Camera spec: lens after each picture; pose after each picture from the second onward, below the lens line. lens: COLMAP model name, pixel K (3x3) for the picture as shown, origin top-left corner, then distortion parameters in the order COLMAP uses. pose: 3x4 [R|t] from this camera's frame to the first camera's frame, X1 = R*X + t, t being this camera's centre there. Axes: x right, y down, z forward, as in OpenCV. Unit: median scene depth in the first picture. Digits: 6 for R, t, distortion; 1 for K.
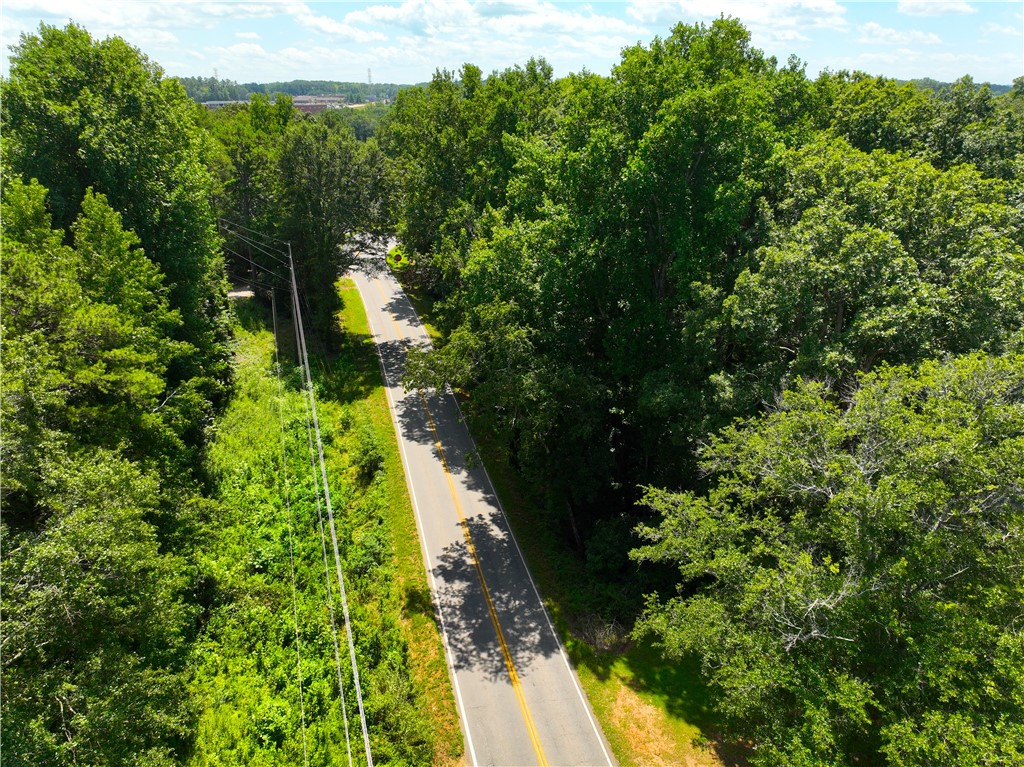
lens RADIAL K [[723.2, 0, 512.4], [0, 723.2, 382.3], [0, 0, 1]] dist [0.012004, 0.001621]
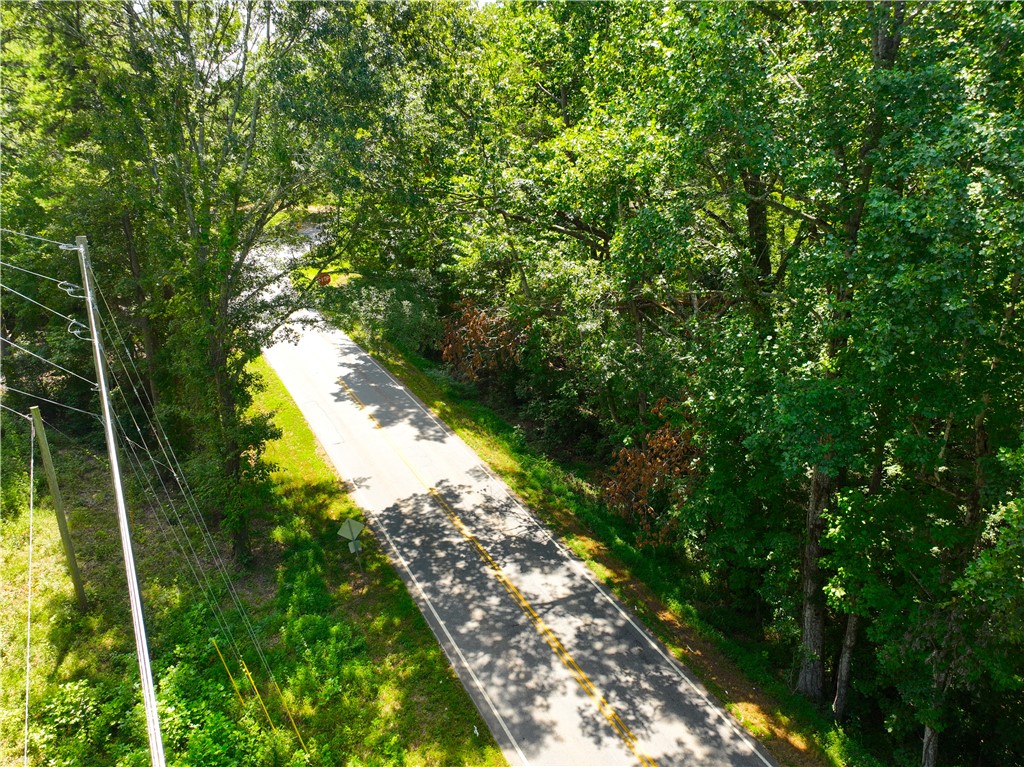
lens RADIAL K [[723.2, 0, 510.4], [0, 723.2, 386.6], [0, 0, 1]] dist [0.012004, 0.001621]
pose [[0.976442, -0.079669, 0.200534, -0.188001], [0.081385, 0.996683, -0.000315, -0.112927], [-0.199844, 0.016628, 0.979687, 0.627370]]
